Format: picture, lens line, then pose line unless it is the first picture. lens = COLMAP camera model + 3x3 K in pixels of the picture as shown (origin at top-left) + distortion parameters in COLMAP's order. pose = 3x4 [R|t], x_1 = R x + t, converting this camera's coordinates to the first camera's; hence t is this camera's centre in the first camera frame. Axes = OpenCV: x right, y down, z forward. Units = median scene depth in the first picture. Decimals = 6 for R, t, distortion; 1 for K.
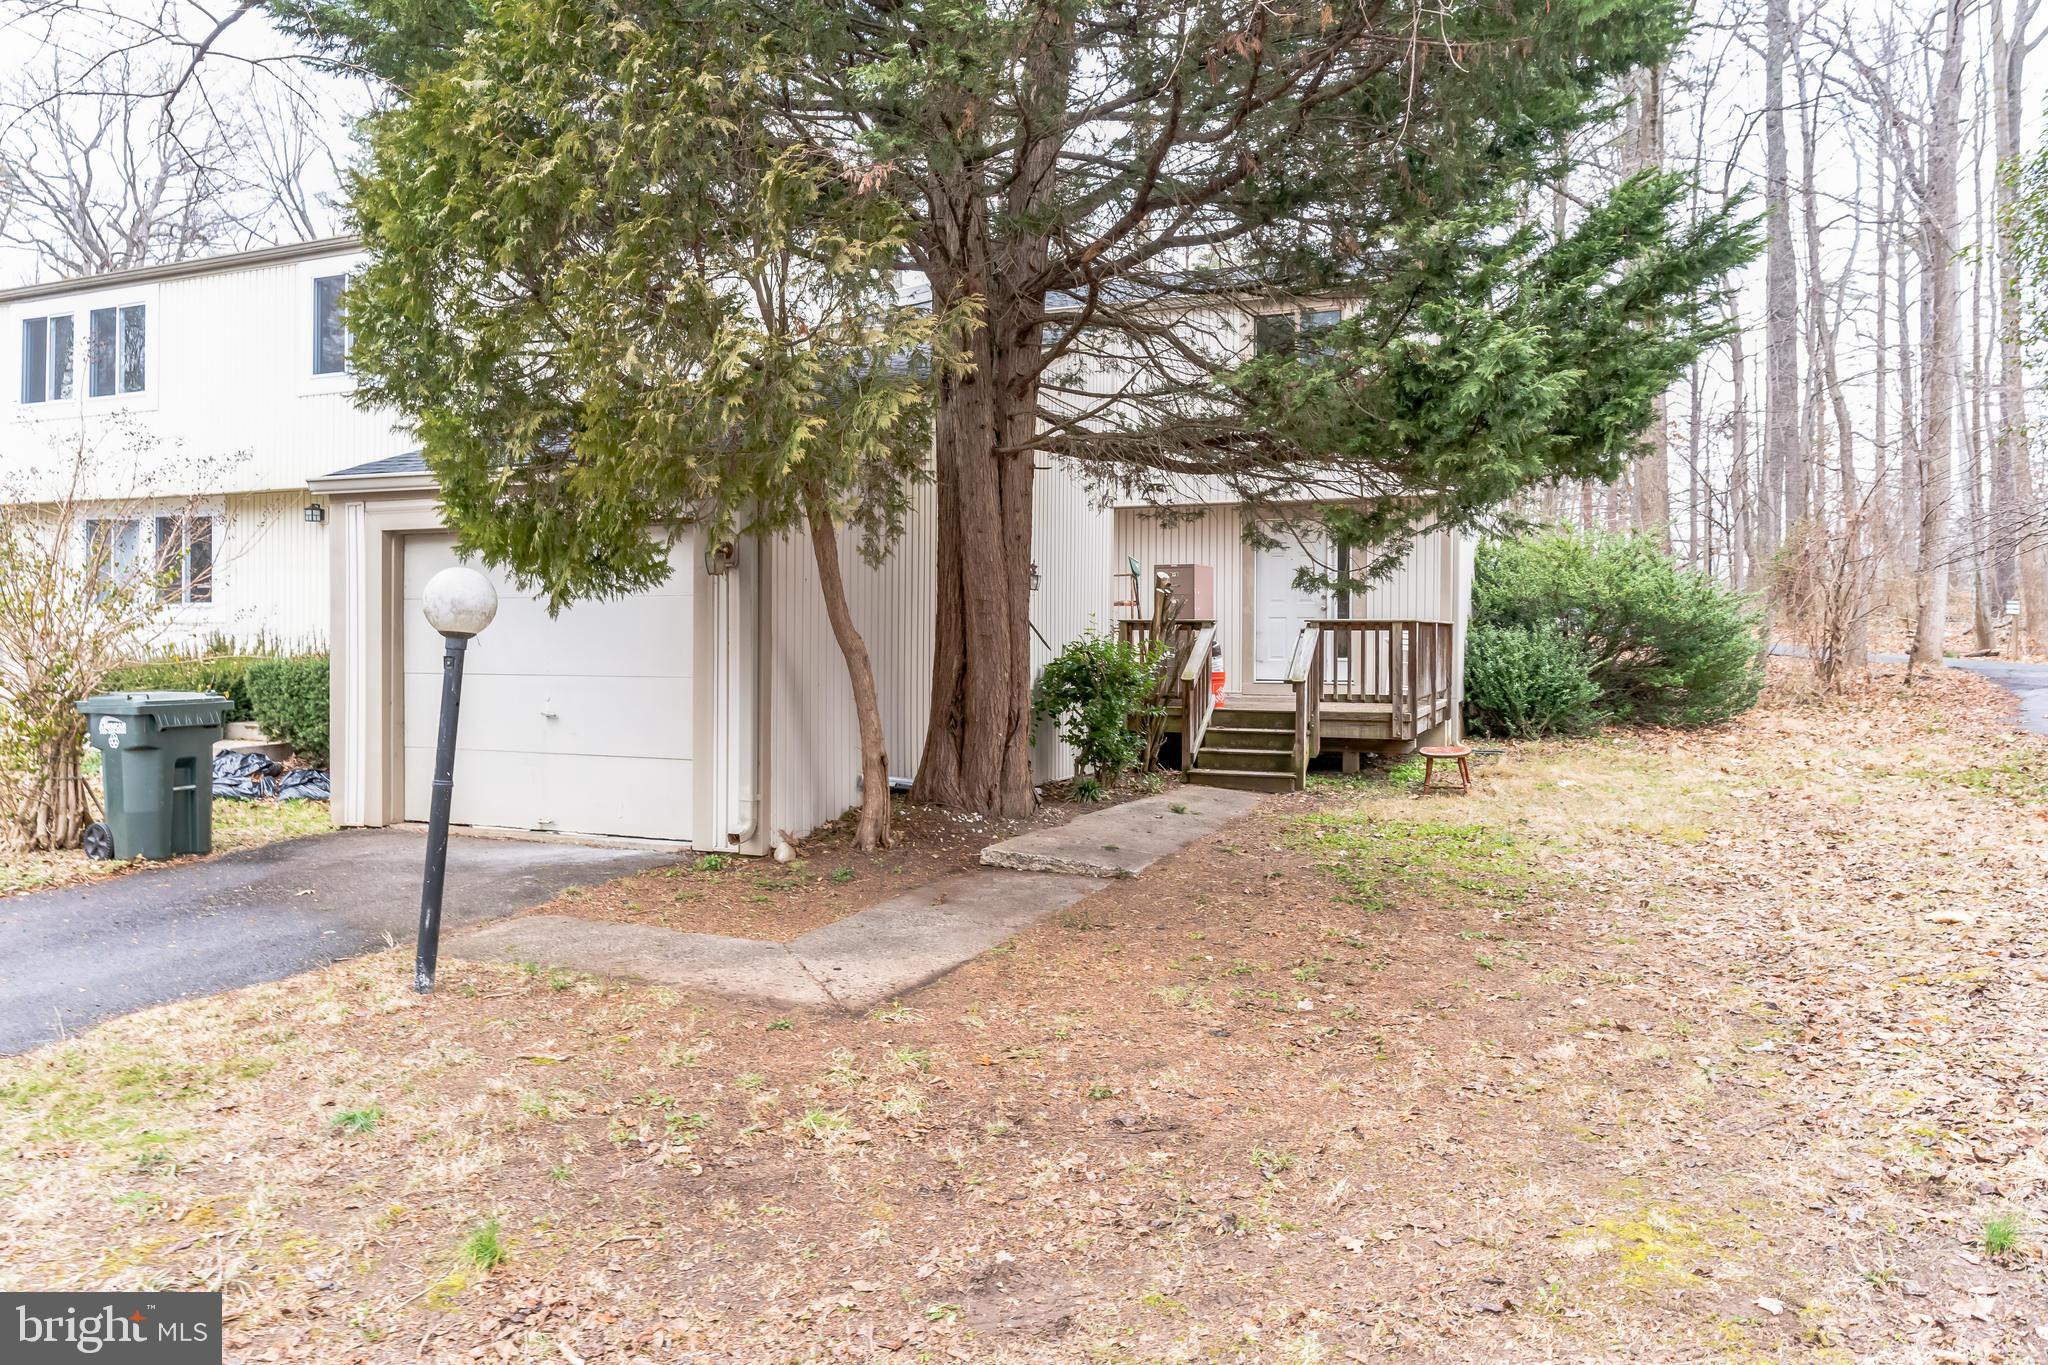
lens RADIAL K [[1379.0, 0, 1027.7], [0, 1379.0, 676.5], [0, 0, 1]] dist [-0.011686, -0.002223]
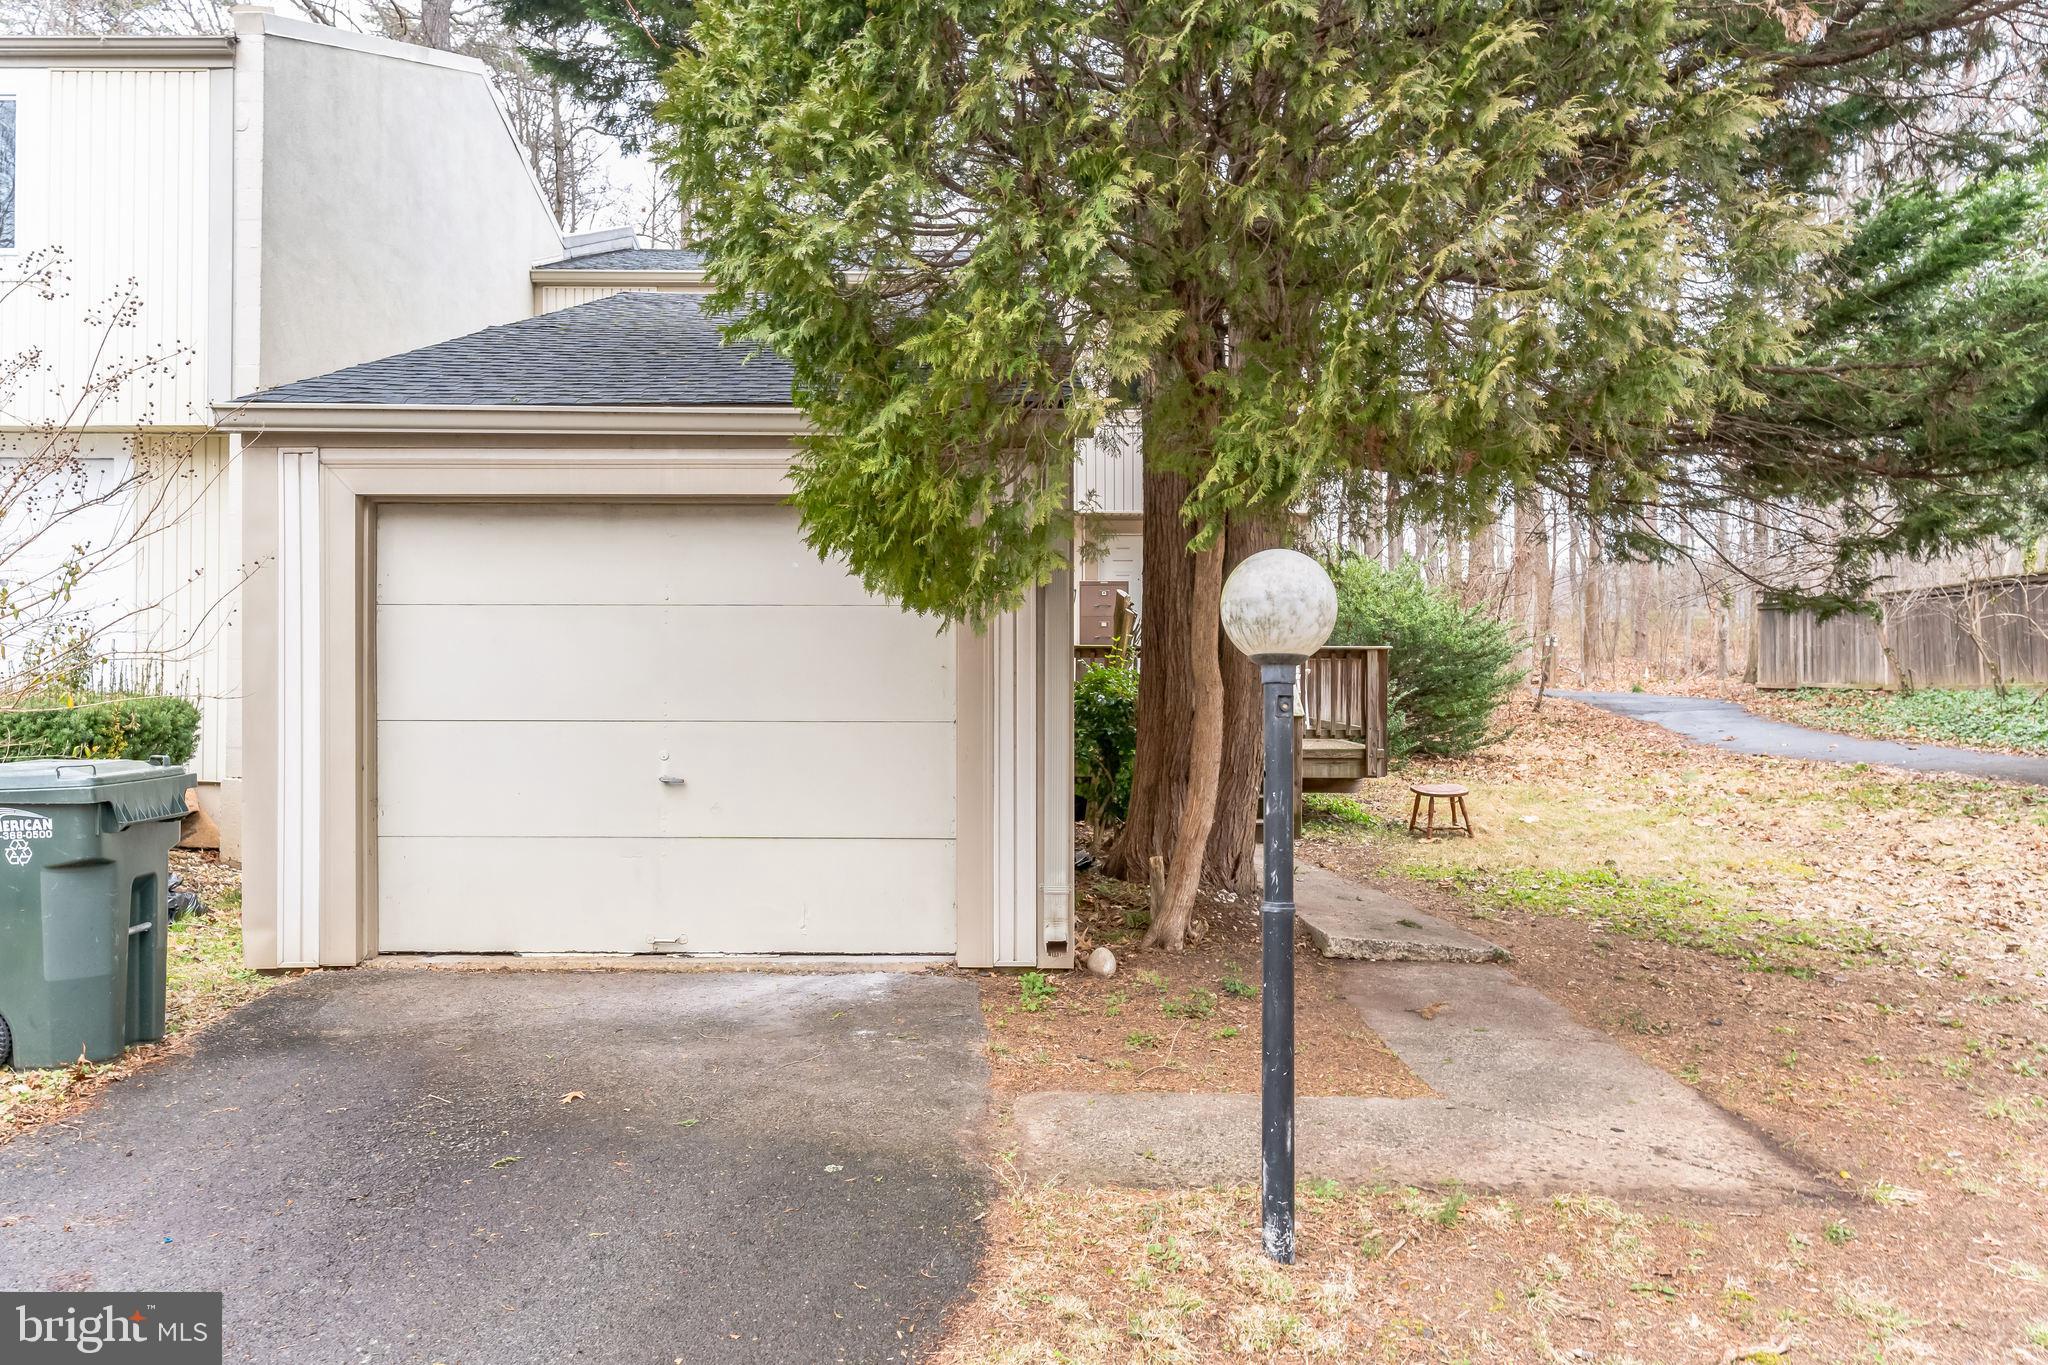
lens RADIAL K [[1524.2, 0, 1020.4], [0, 1524.2, 675.9], [0, 0, 1]] dist [0.011895, 0.003473]
pose [[0.915143, -0.000159, 0.403129, -0.525273], [0.007581, 0.999830, -0.016816, -0.009872], [-0.403058, 0.018445, 0.914989, 0.265065]]
